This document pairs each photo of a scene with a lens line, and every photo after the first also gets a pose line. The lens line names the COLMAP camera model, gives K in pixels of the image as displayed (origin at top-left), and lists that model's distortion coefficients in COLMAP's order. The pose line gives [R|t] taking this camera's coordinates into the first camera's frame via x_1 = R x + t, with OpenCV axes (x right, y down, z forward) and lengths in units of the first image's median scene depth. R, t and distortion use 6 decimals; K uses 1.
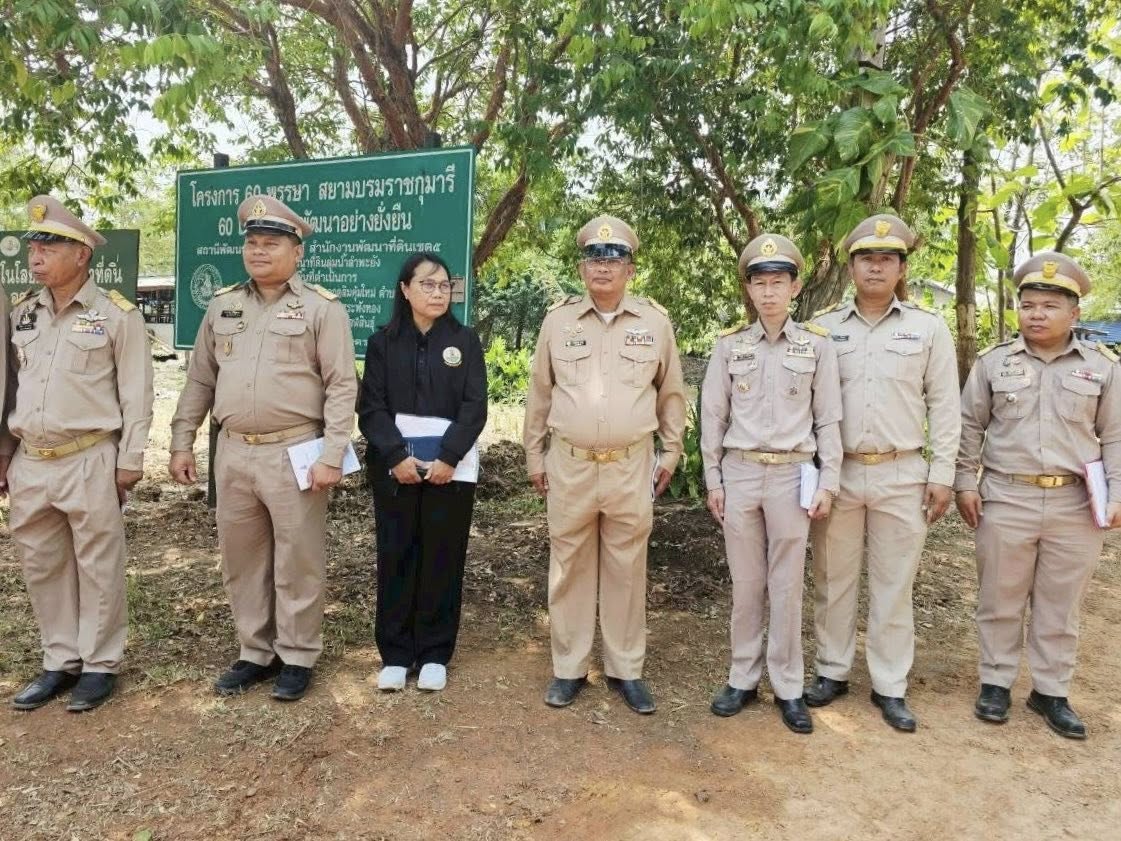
lens RADIAL K [[1170.8, 0, 560.5], [0, 1170.8, 420.5], [0, 0, 1]] dist [0.113664, 0.011501]
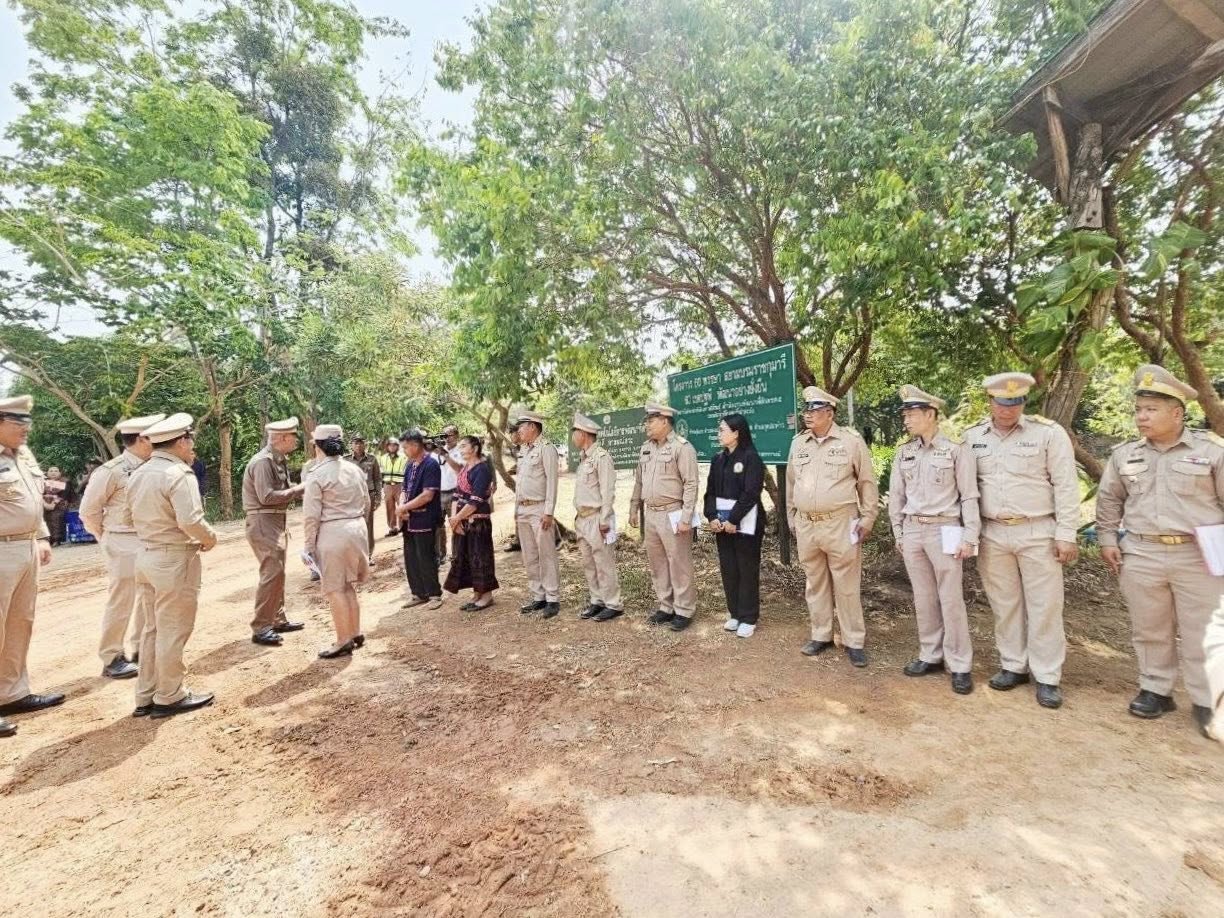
lens RADIAL K [[1278.4, 0, 612.0], [0, 1278.4, 459.0], [0, 0, 1]] dist [0.113664, 0.011501]
pose [[0.583496, -0.011340, -0.812037, 1.389685], [0.050332, 0.998485, 0.022223, -0.116053], [0.810555, -0.053839, 0.583183, -0.378713]]
